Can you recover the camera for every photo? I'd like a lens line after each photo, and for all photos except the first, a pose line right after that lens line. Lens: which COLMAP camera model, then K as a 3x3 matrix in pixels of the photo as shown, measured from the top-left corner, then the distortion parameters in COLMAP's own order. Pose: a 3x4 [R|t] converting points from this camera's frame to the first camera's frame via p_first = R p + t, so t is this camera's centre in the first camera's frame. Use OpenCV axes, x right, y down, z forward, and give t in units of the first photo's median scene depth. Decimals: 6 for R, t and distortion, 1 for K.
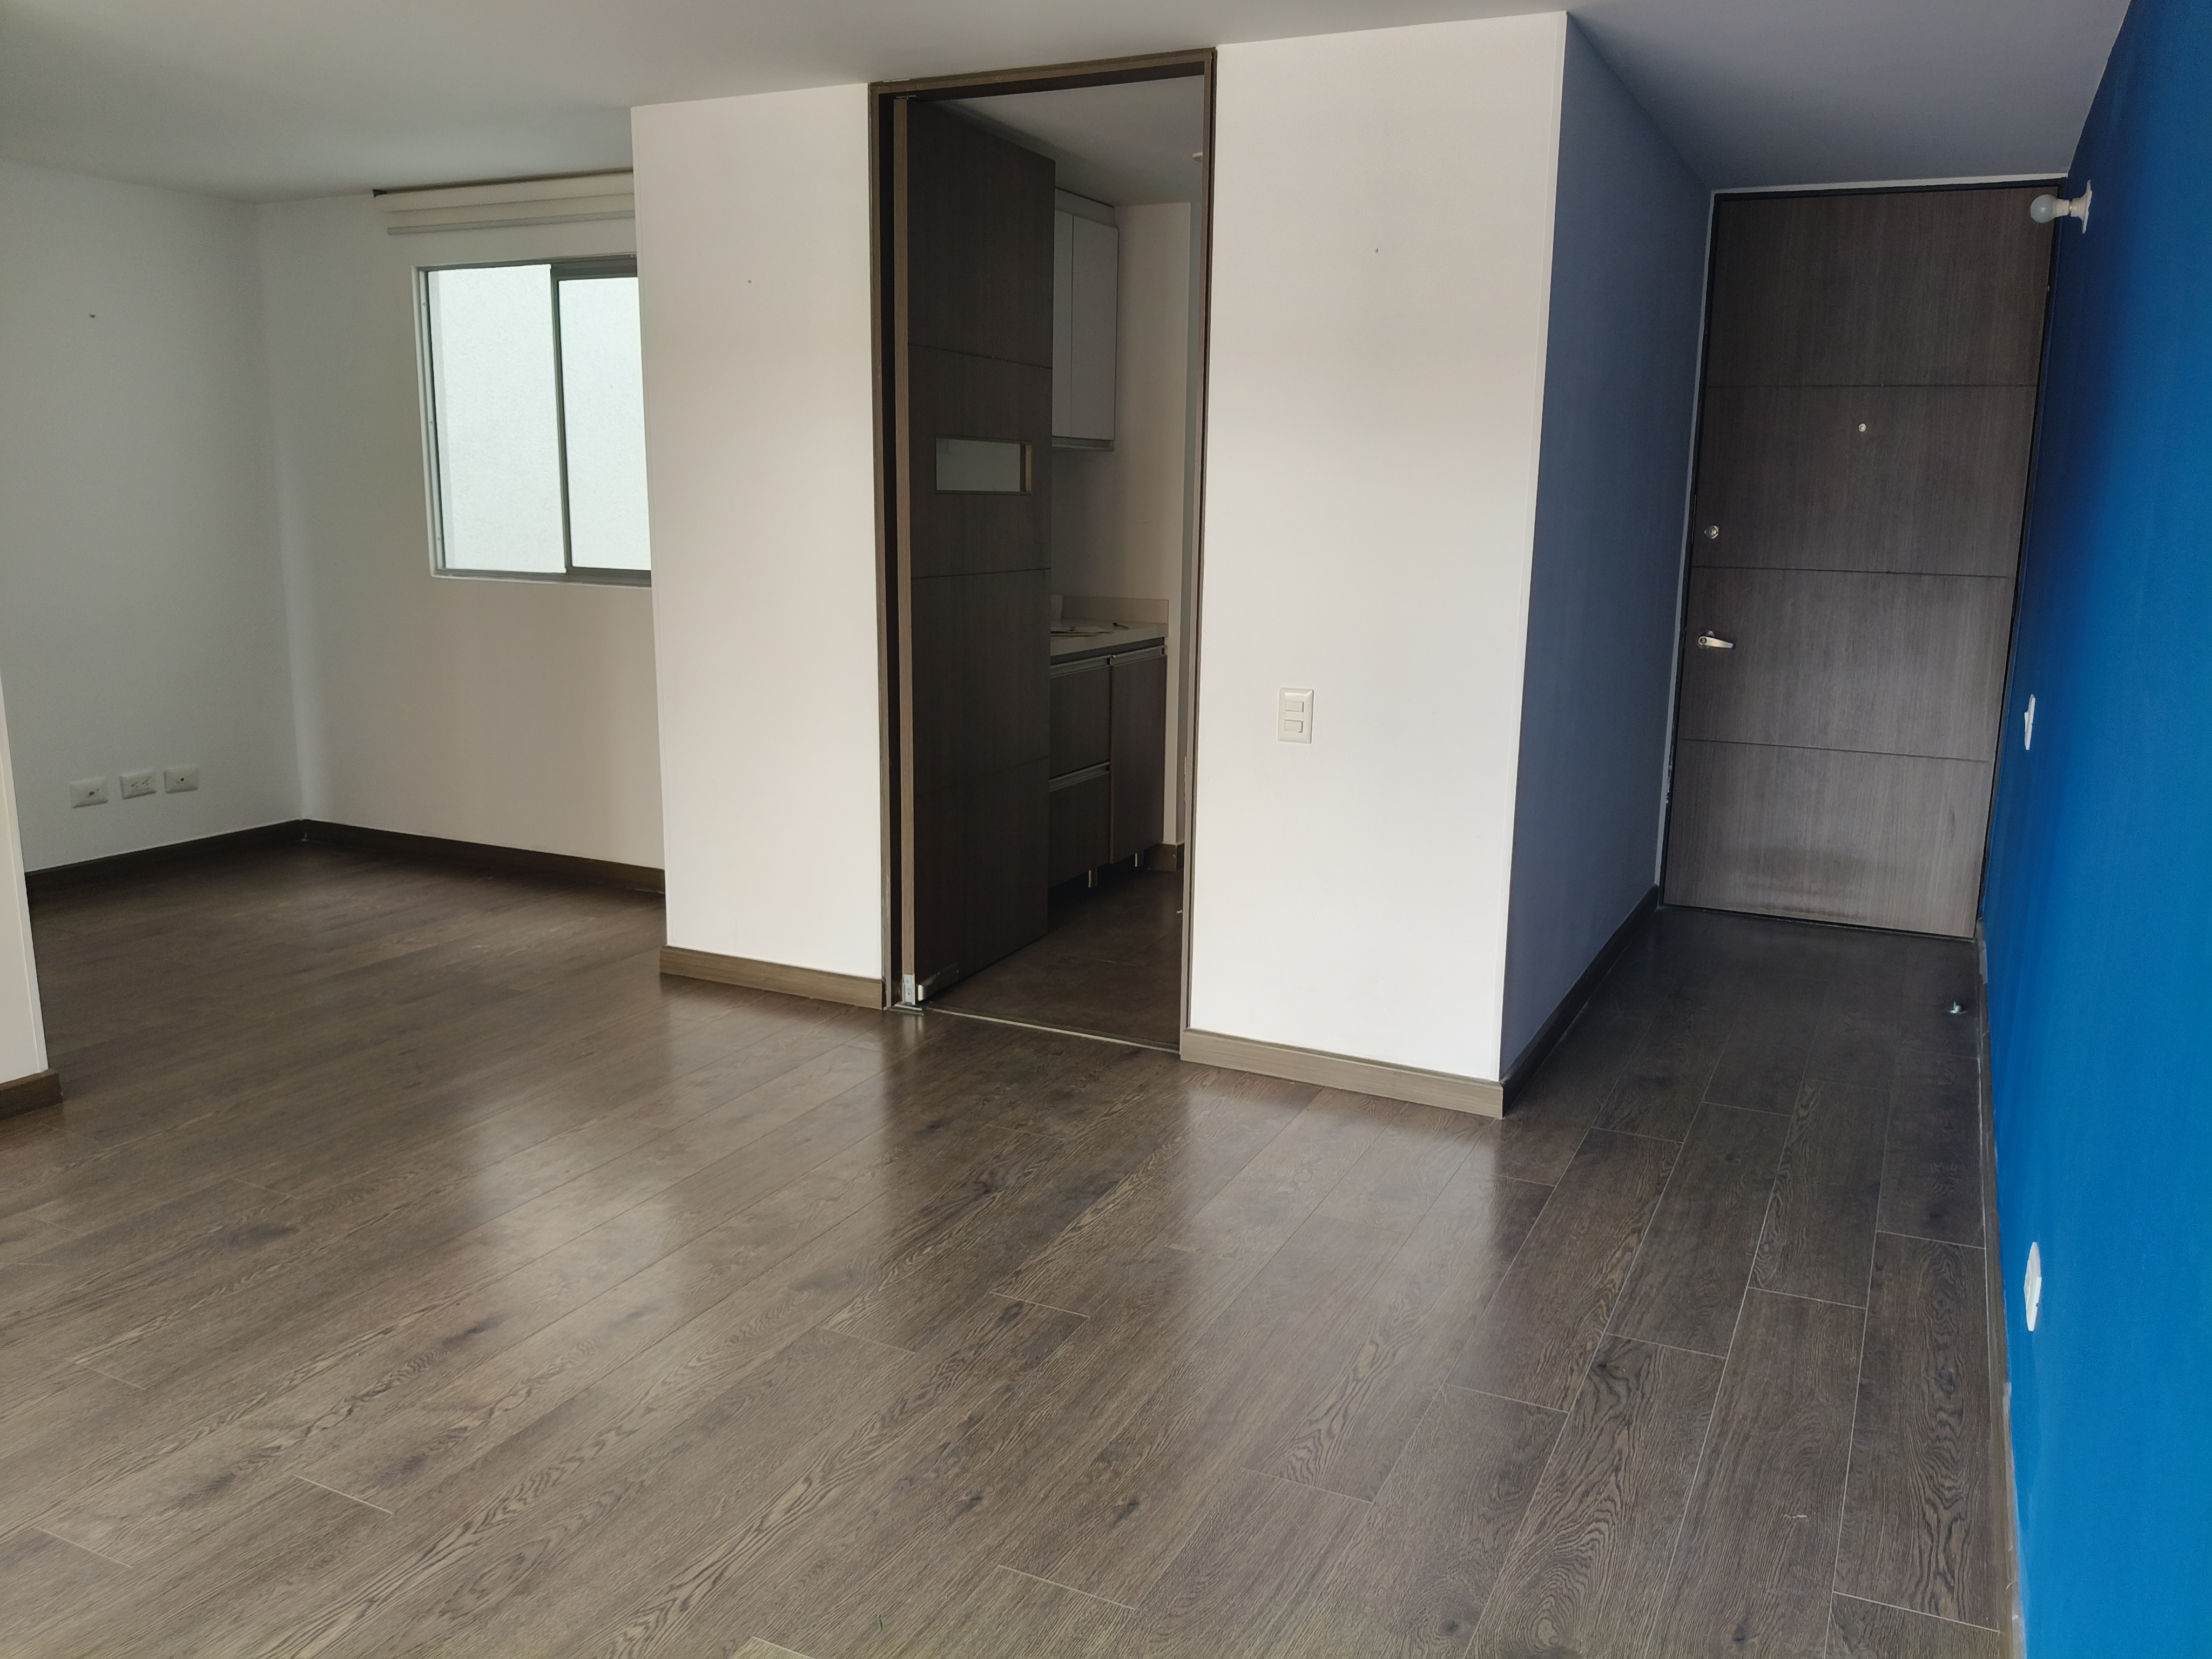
lens RADIAL K [[1674.0, 0, 1106.0], [0, 1674.0, 829.5], [0, 0, 1]] dist [0.005712, -0.059487]
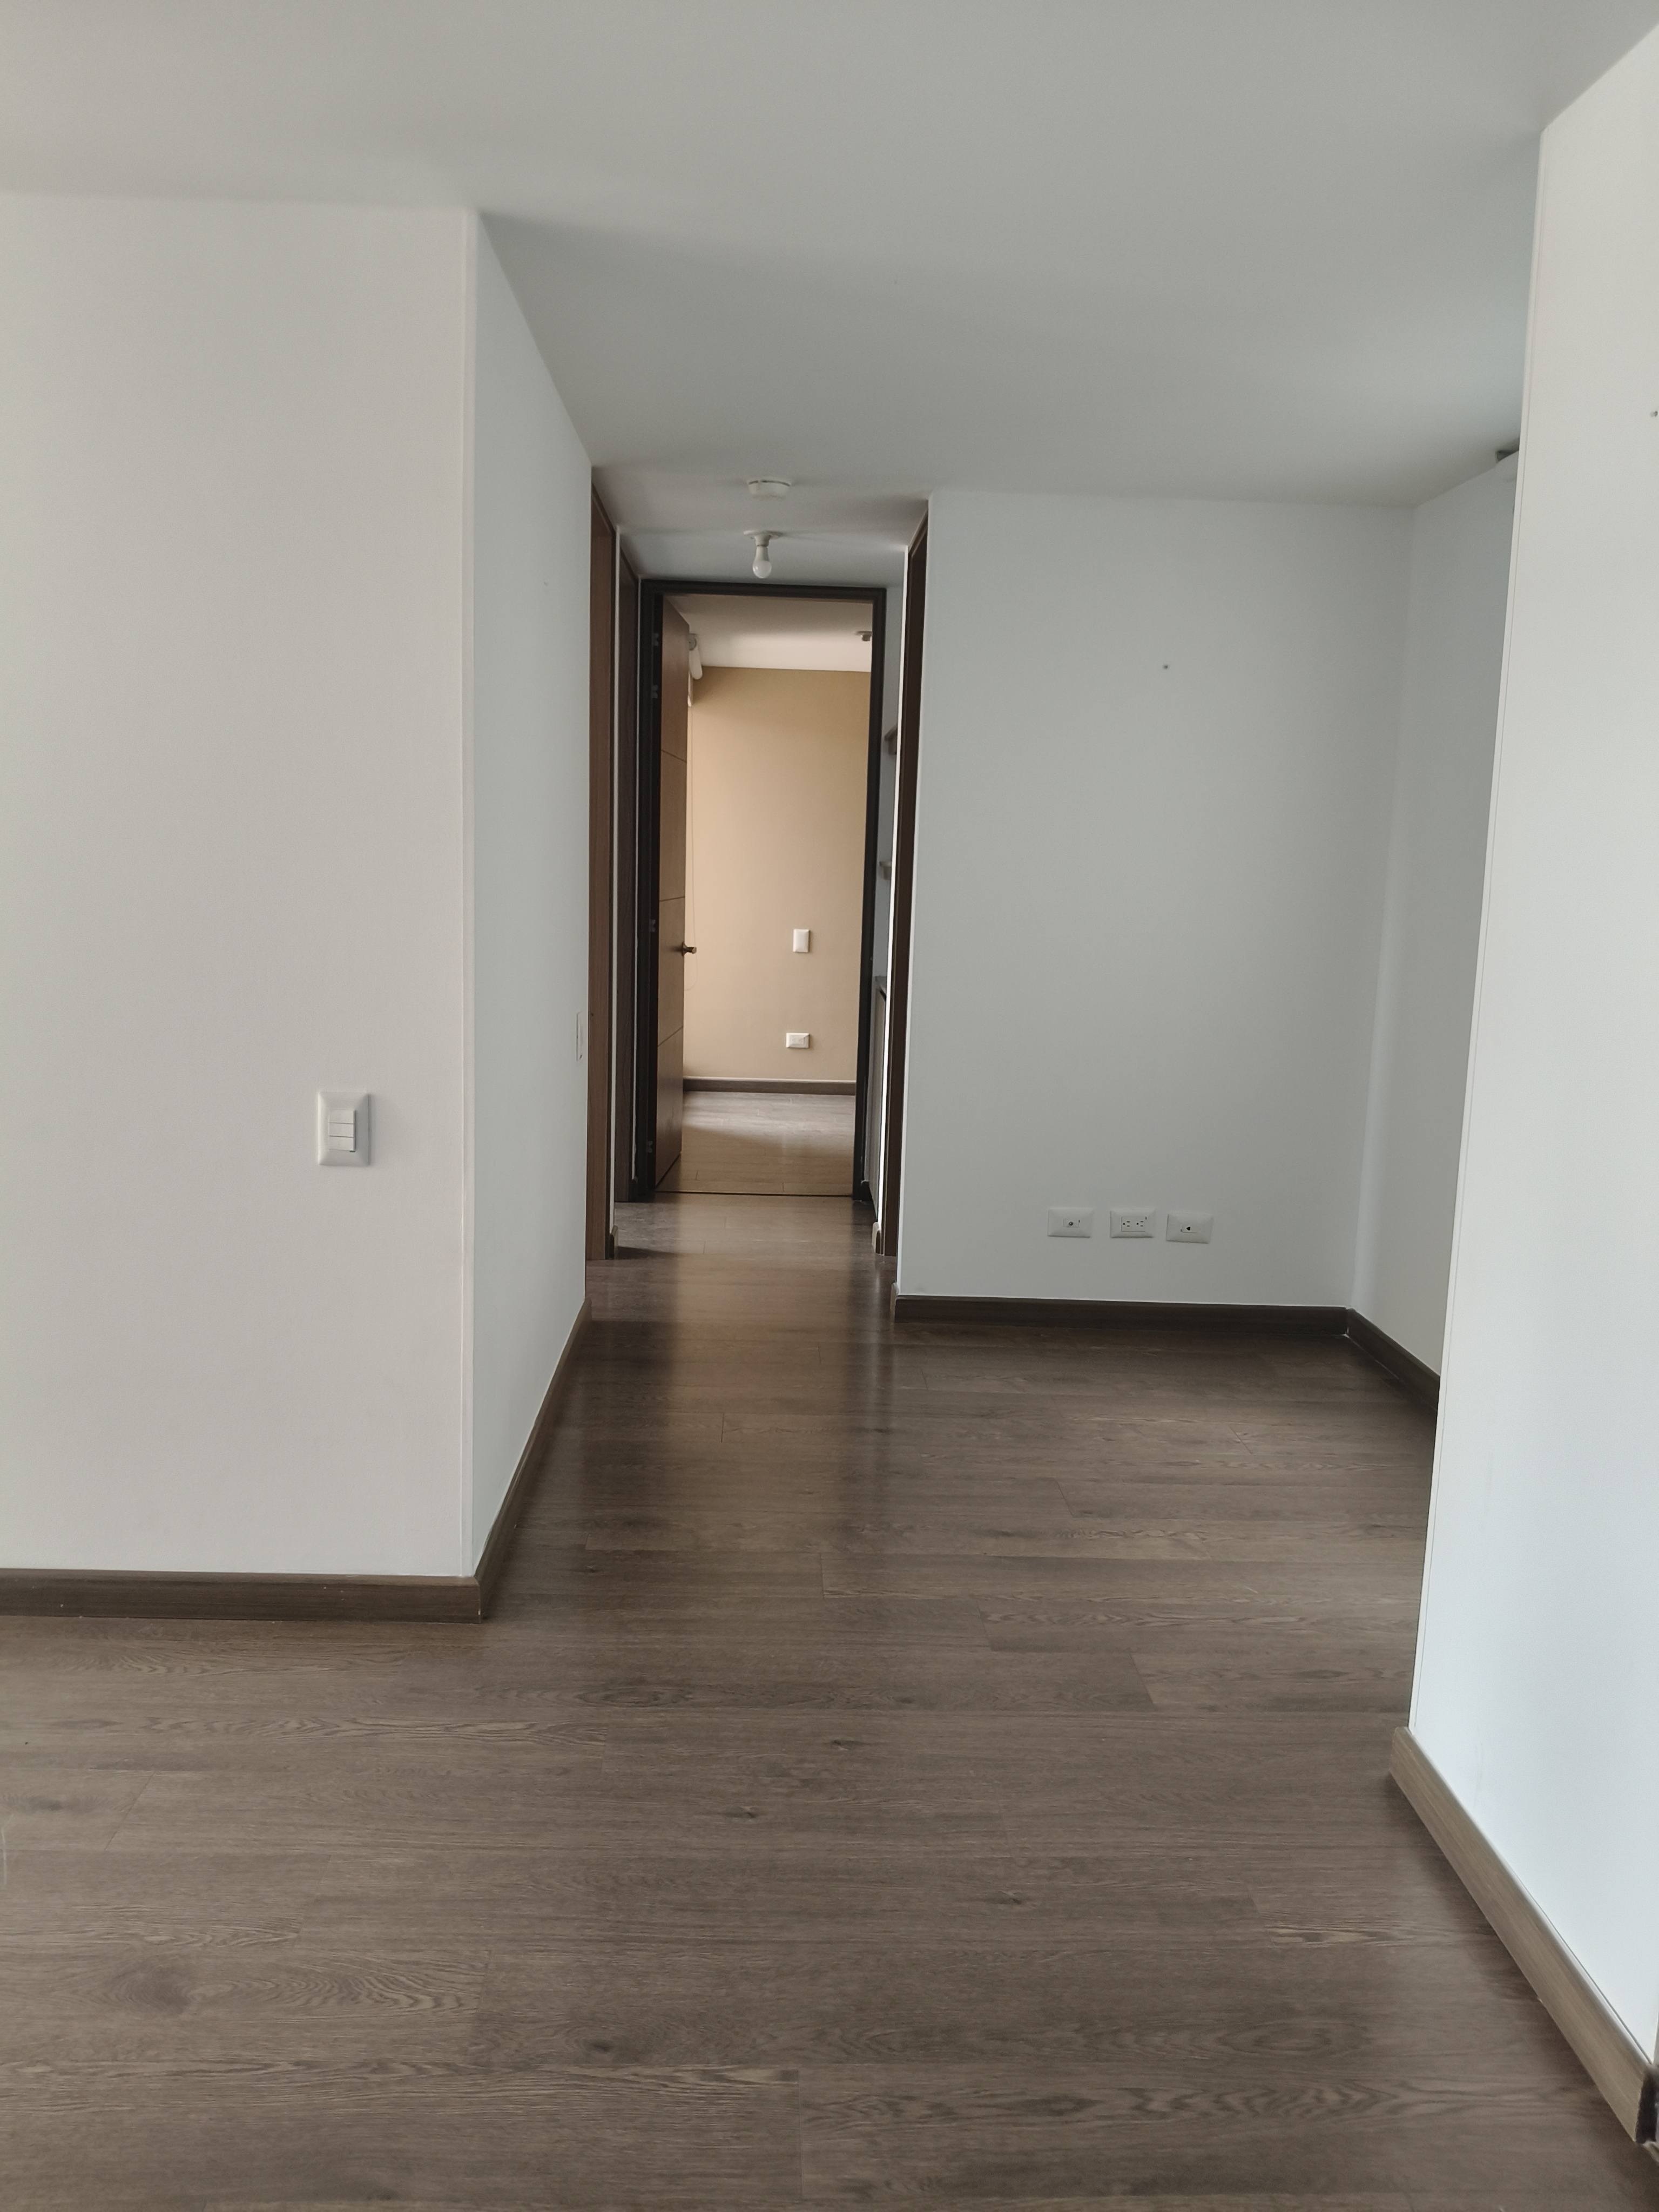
lens RADIAL K [[1674.0, 0, 829.5], [0, 1674.0, 1106.0], [0, 0, 1]] dist [0.005712, -0.059487]
pose [[0.474295, 0.134066, -0.870098, 0.071967], [-0.199698, 0.978958, 0.041983, -0.093043], [0.857417, 0.153845, 0.491088, 0.463156]]
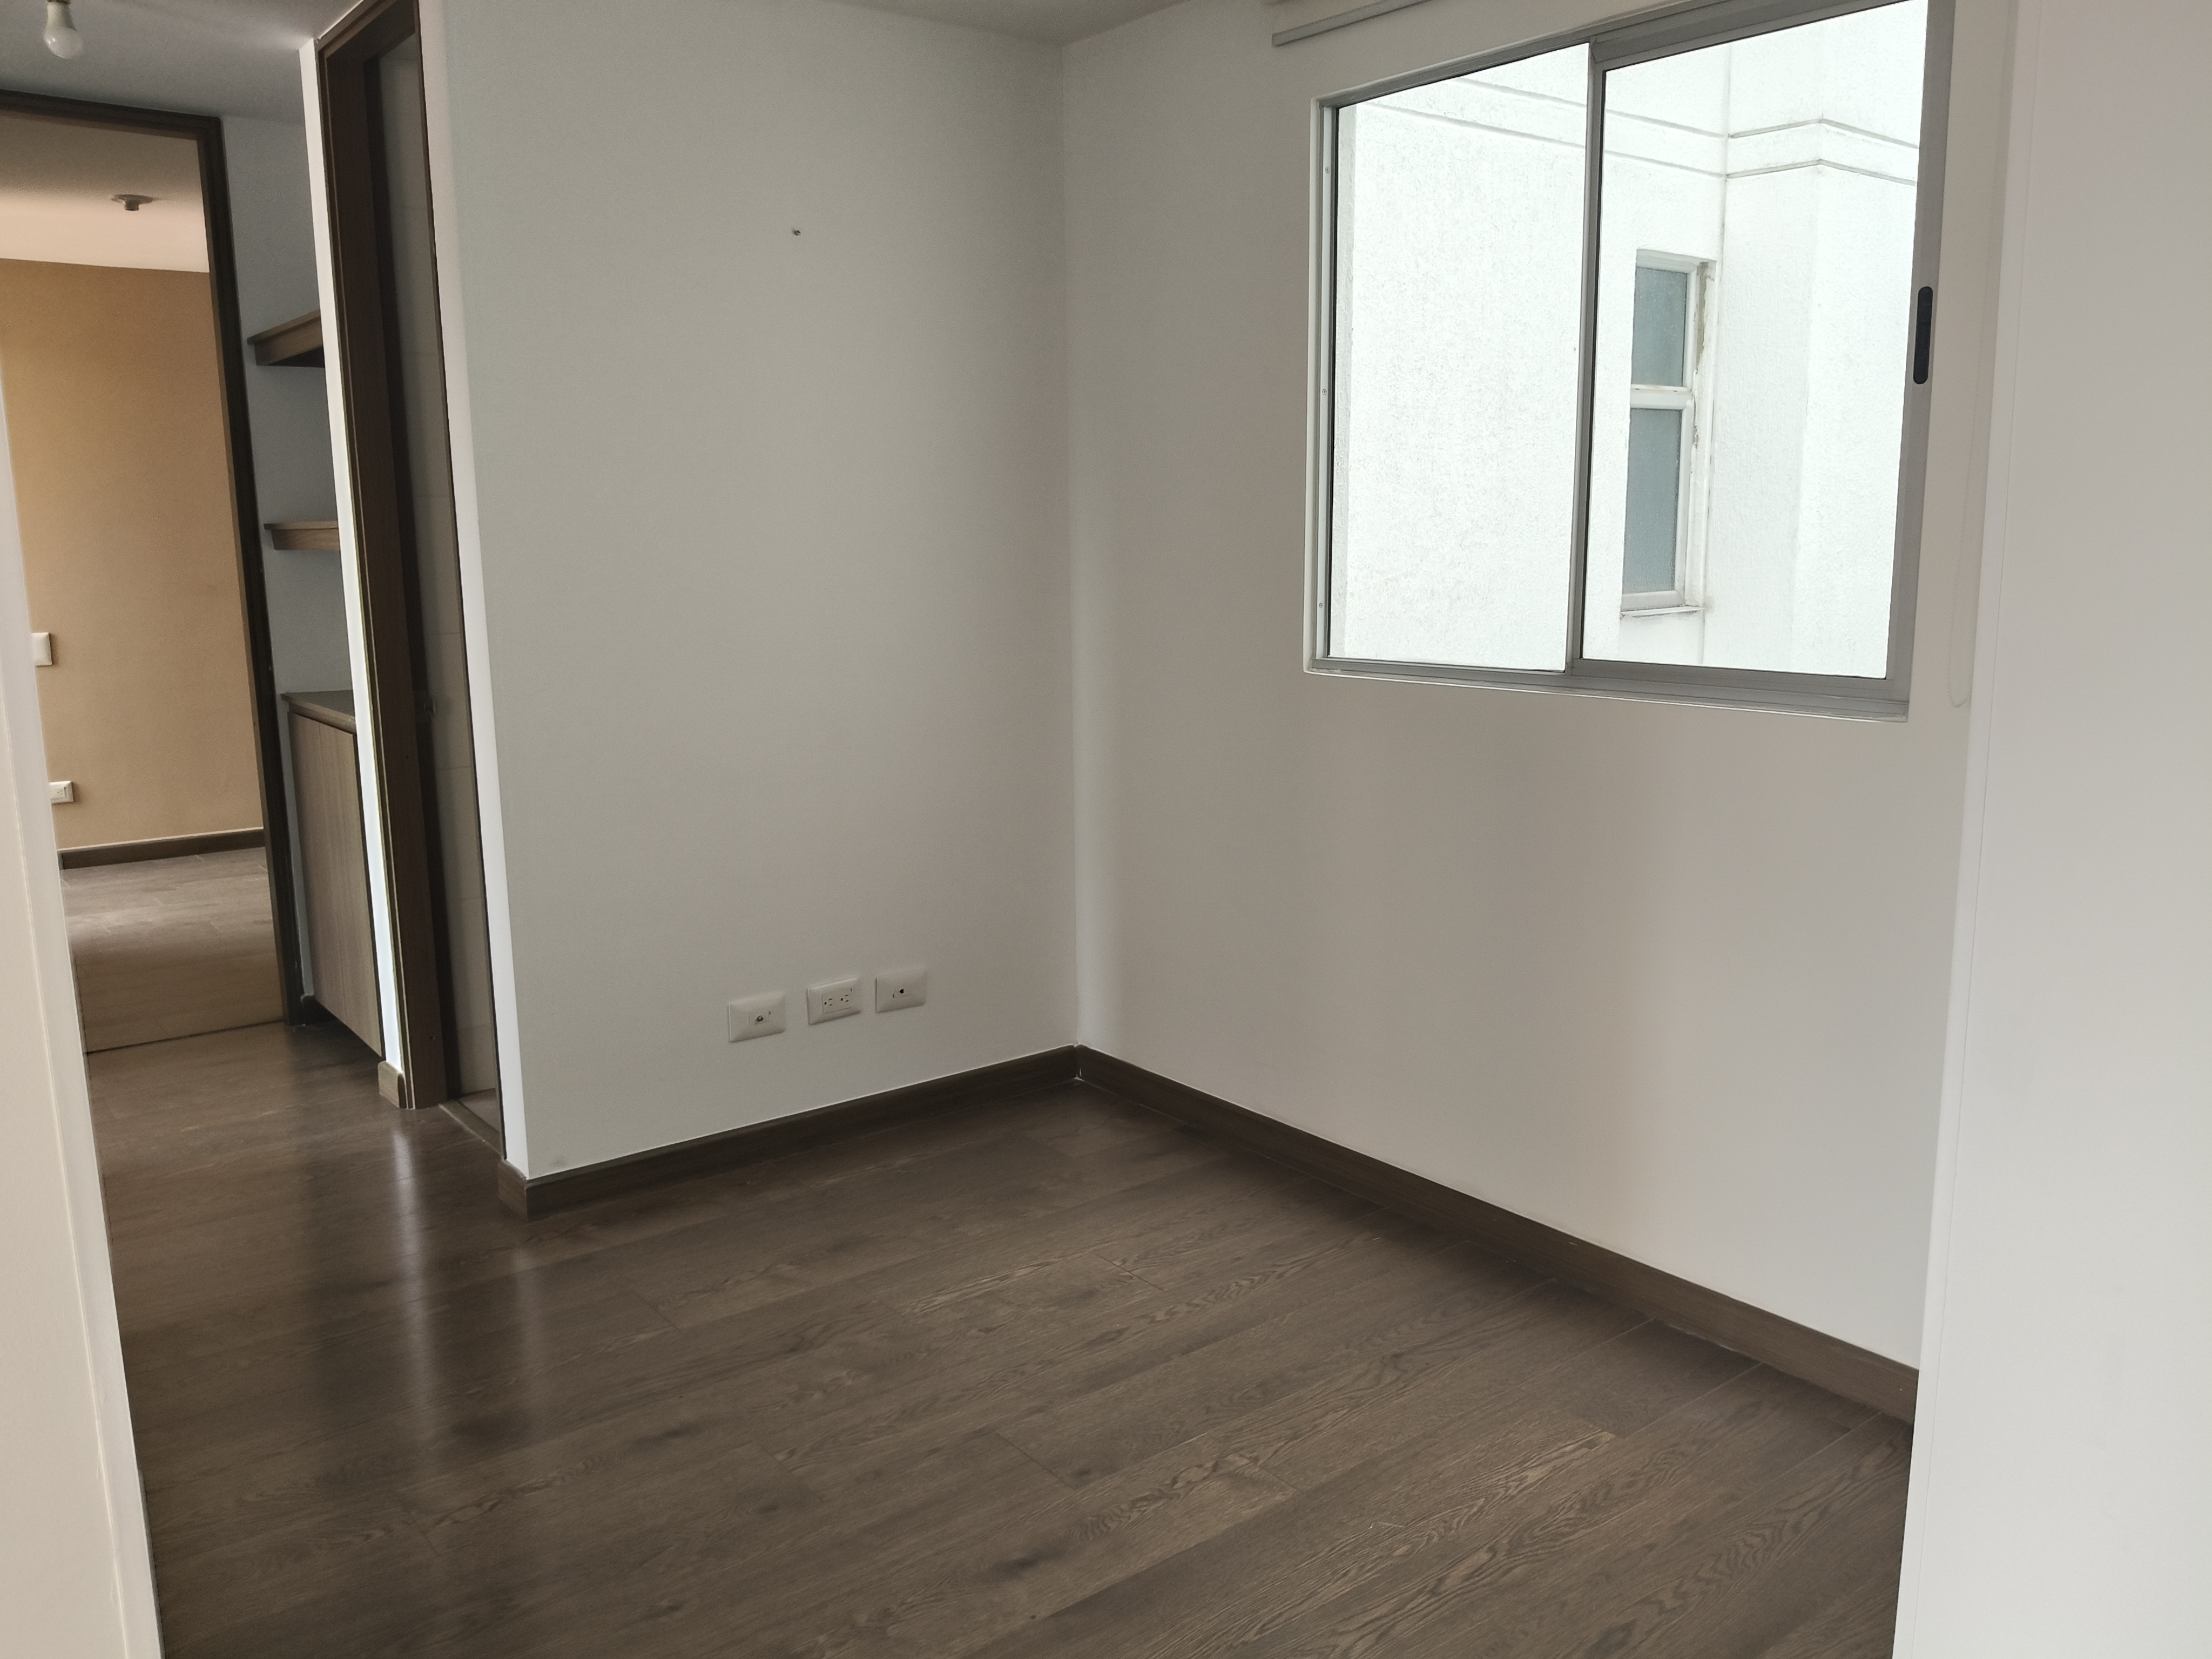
lens RADIAL K [[1727.7, 0, 1138.5], [0, 1727.7, 804.7], [0, 0, 1]] dist [0.016310, 0.005269]
pose [[0.904385, 0.049211, -0.423871, -0.217457], [-0.061504, 0.997989, -0.015362, -0.100081], [0.422263, 0.039963, 0.905592, 0.479034]]
